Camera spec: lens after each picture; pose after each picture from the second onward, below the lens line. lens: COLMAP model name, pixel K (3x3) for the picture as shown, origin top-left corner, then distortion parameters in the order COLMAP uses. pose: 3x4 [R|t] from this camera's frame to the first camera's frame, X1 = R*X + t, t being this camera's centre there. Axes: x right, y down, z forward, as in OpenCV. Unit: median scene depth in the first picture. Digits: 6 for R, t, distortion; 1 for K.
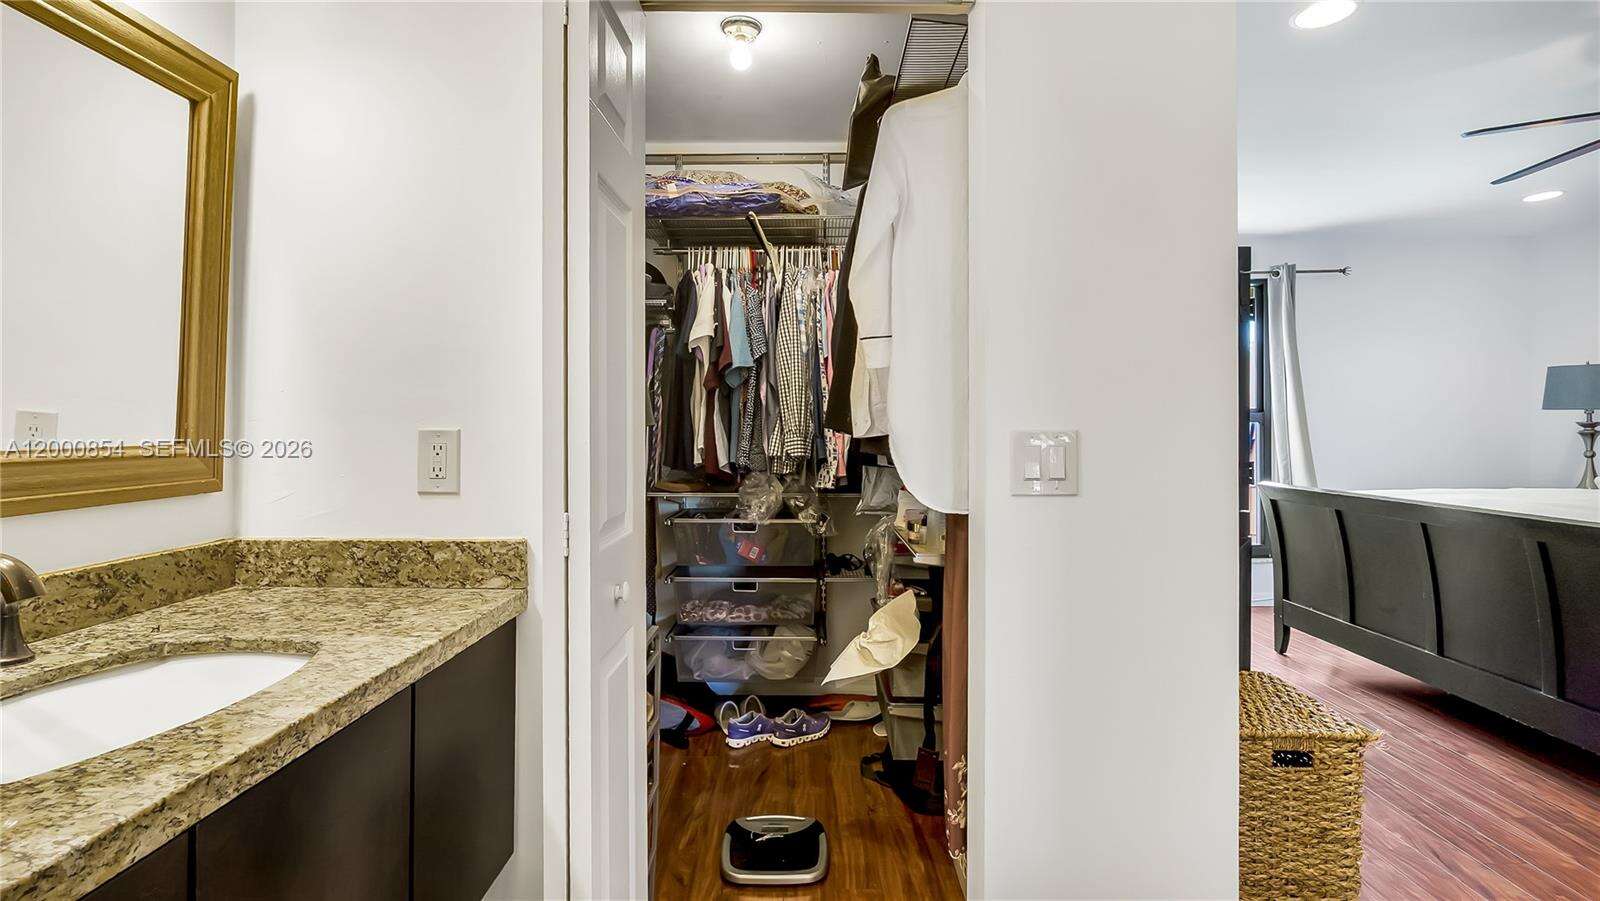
lens RADIAL K [[763.6, 0, 802.5], [0, 763.6, 444.7], [0, 0, 1]] dist [0.000039, -0.000009]
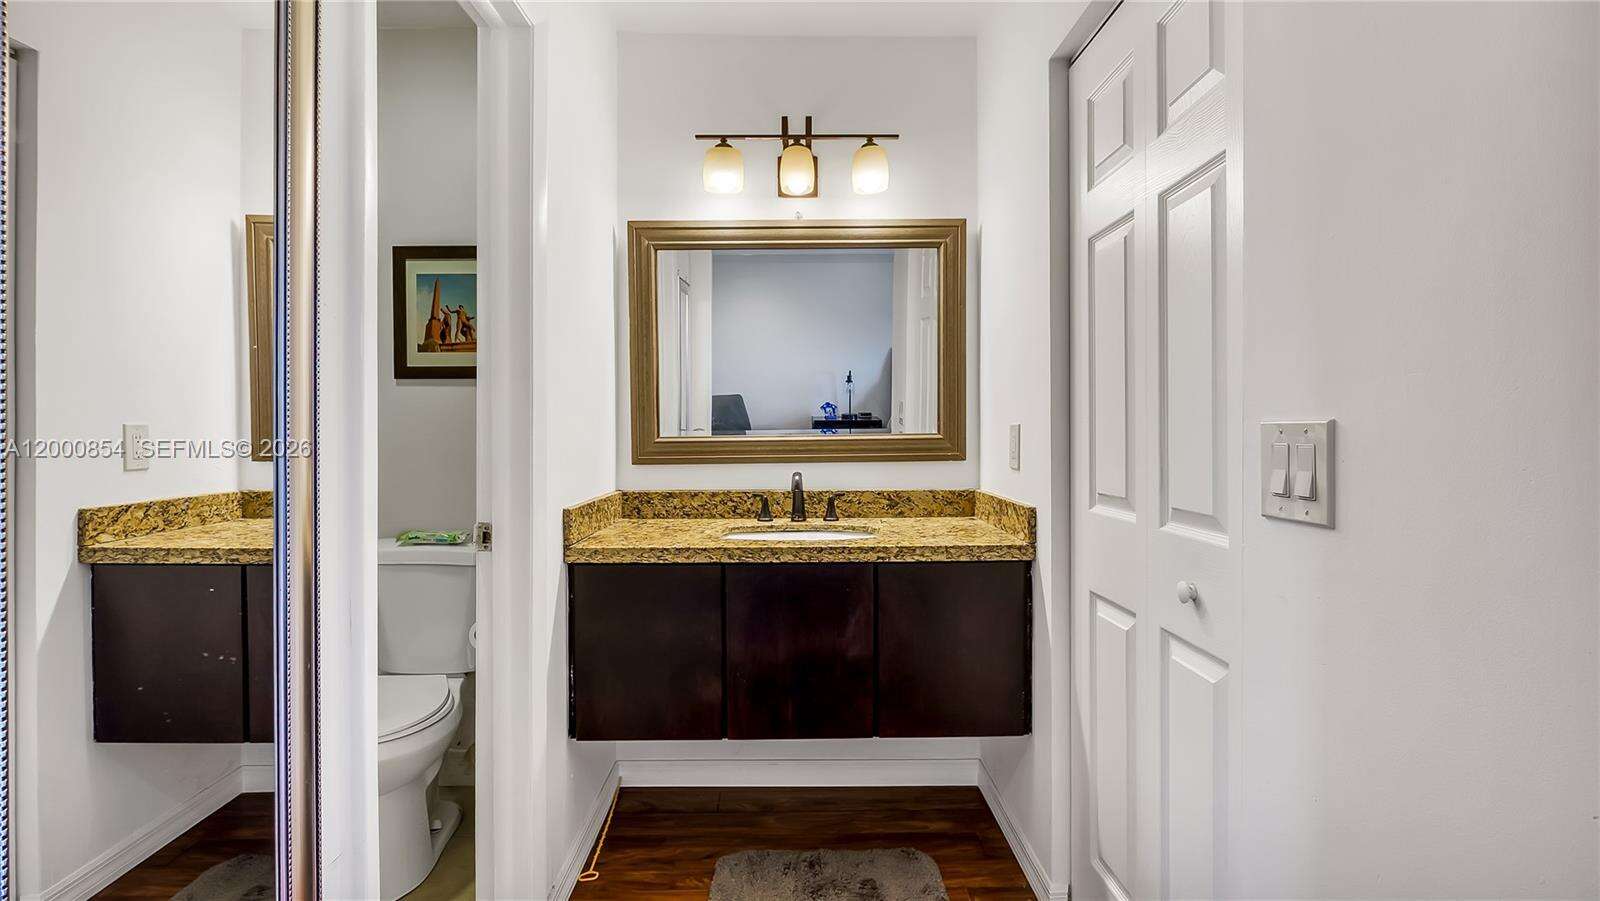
lens RADIAL K [[763.6, 0, 800.7], [0, 763.6, 439.6], [0, 0, 1]] dist [0.000039, -0.000009]
pose [[0.014324, 0.012128, -0.999824, 1.038135], [-0.013623, 0.999836, 0.011933, -0.003302], [0.999805, 0.013450, 0.014487, 0.626513]]
